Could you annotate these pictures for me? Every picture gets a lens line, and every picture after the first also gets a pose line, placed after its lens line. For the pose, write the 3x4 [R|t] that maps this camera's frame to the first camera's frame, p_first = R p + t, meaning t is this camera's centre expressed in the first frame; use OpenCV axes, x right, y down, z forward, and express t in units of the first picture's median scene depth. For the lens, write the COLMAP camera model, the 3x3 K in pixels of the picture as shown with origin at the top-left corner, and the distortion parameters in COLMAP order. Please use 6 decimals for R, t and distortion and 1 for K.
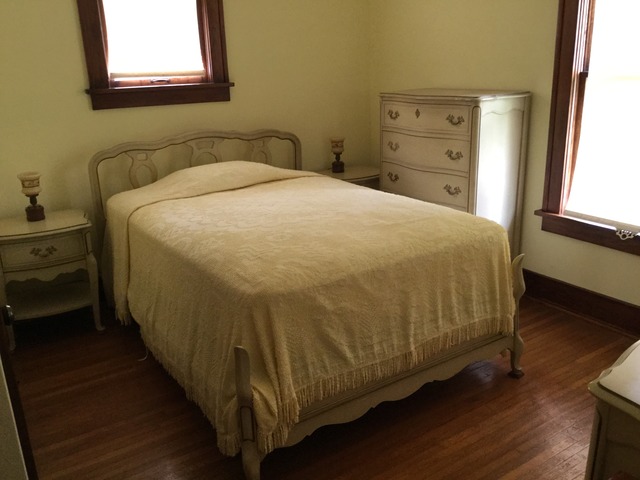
lens RADIAL K [[570.9, 0, 320.6], [0, 570.9, 238.8], [0, 0, 1]] dist [0.117782, -0.233714]
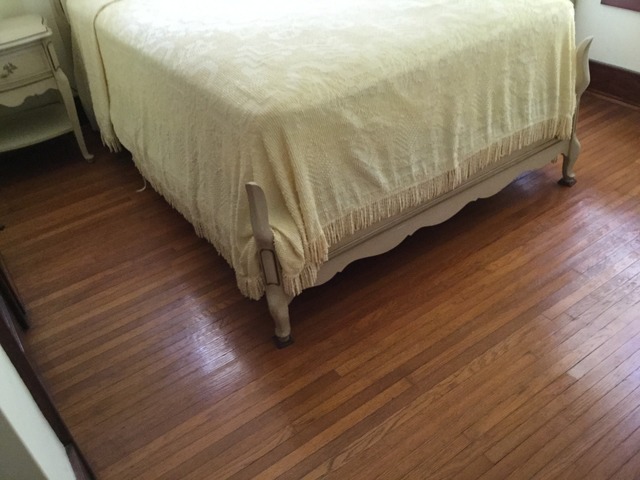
lens RADIAL K [[570.9, 0, 320.6], [0, 570.9, 238.8], [0, 0, 1]] dist [0.117782, -0.233714]
pose [[0.998095, -0.059766, -0.015297, -0.030226], [0.061440, 0.940551, 0.334051, -0.000183], [-0.005577, -0.334354, 0.942431, 0.175881]]
